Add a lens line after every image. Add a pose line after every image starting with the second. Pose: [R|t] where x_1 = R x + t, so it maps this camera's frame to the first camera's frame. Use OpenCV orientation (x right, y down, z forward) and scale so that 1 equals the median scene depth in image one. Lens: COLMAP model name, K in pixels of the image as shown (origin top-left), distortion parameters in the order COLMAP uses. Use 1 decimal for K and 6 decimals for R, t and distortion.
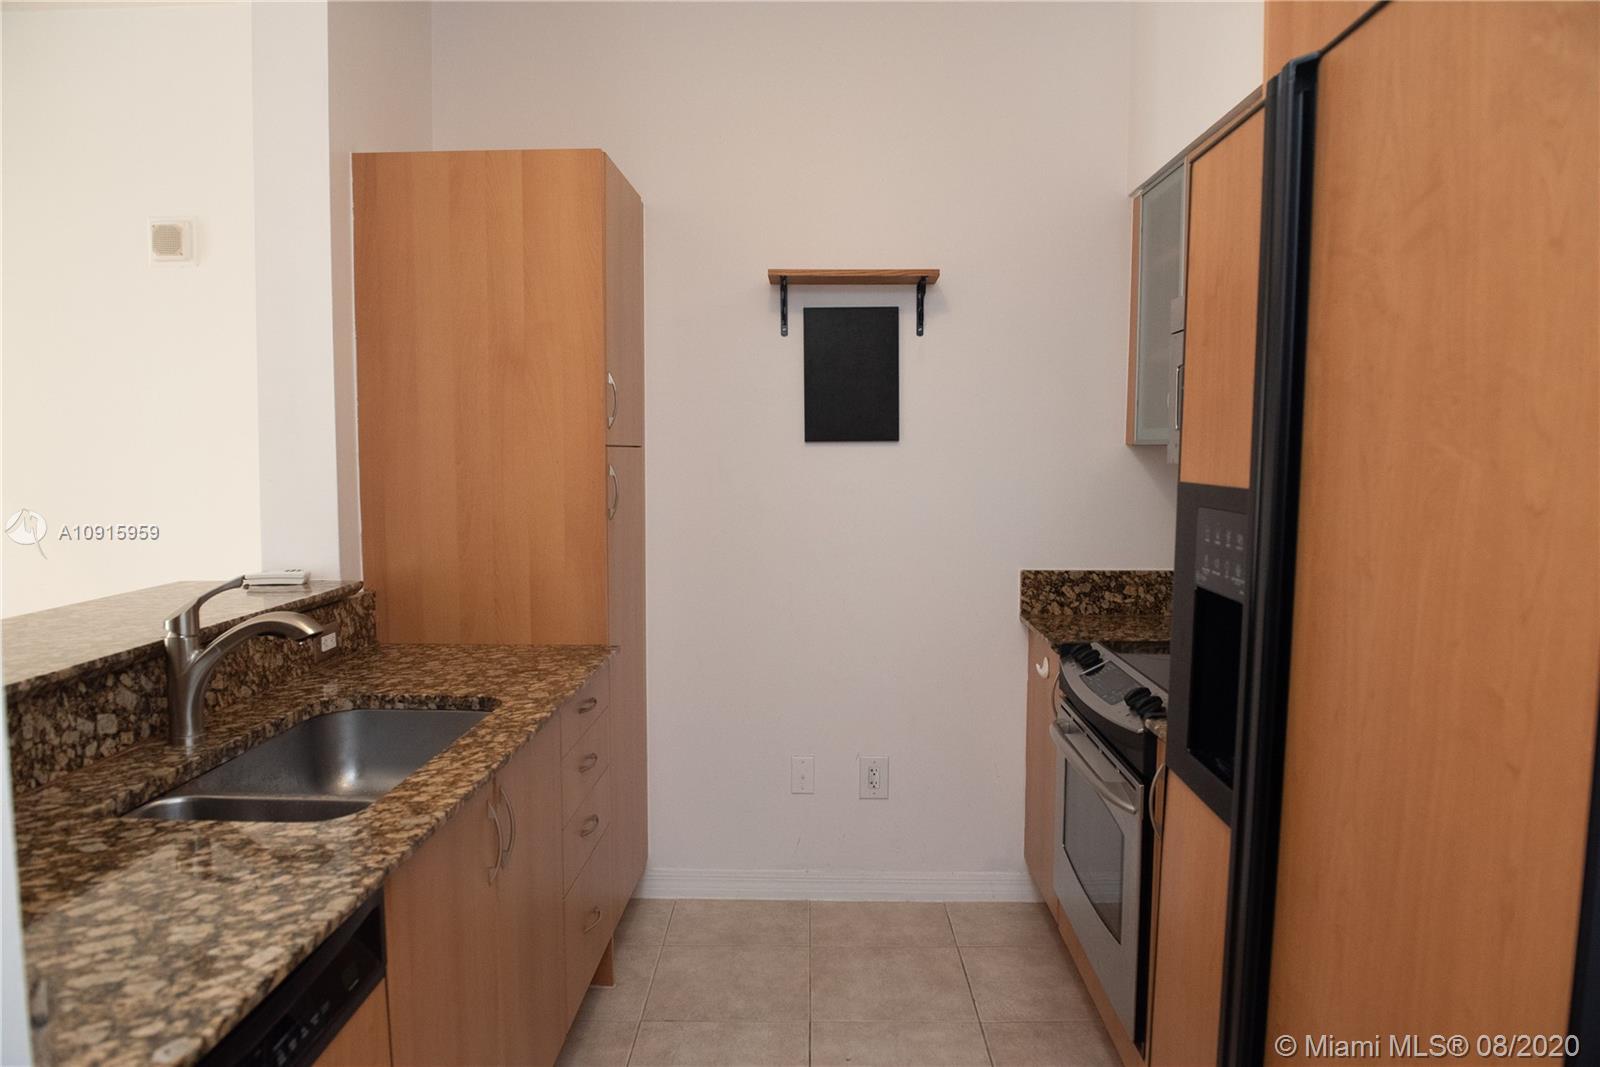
lens RADIAL K [[1111.1, 0, 800.0], [0, 1111.1, 533.5], [0, 0, 1]] dist [-0.046852, -0.002028]
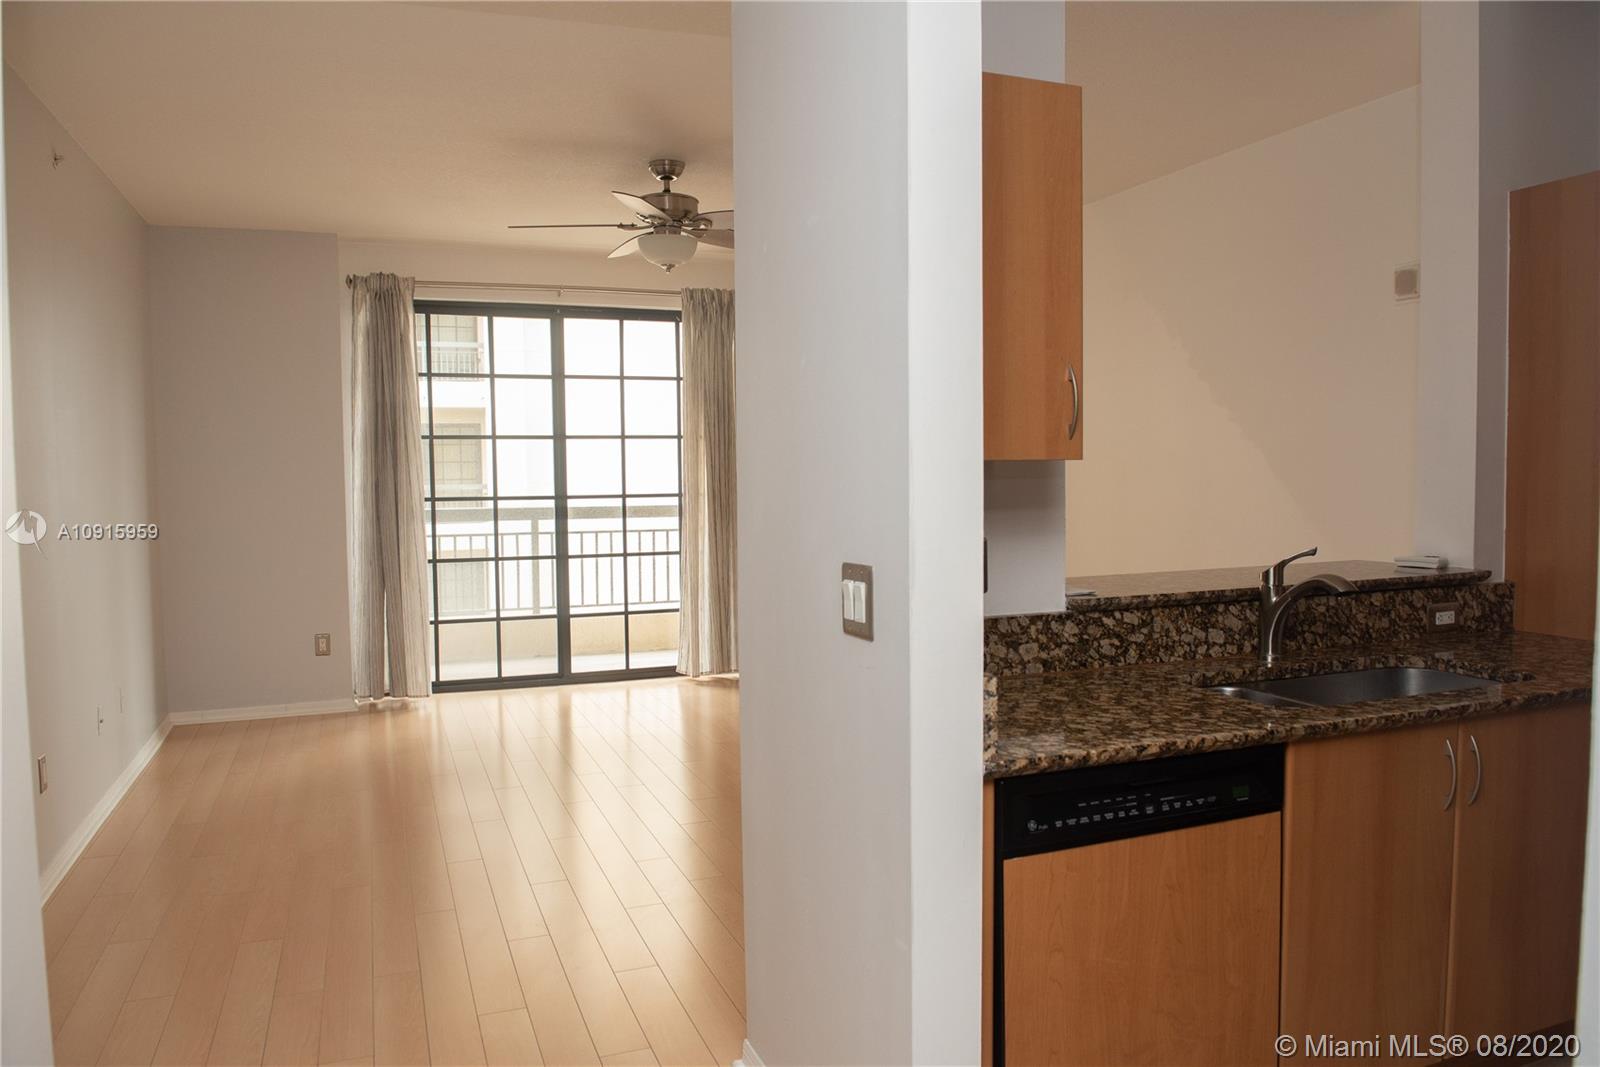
lens RADIAL K [[1111.1, 0, 800.0], [0, 1111.1, 533.5], [0, 0, 1]] dist [-0.046852, -0.002028]
pose [[0.391420, 0.050722, -0.918813, 0.524915], [-0.058779, 0.997819, 0.030044, 0.019278], [0.918333, 0.042247, 0.393548, -0.141286]]
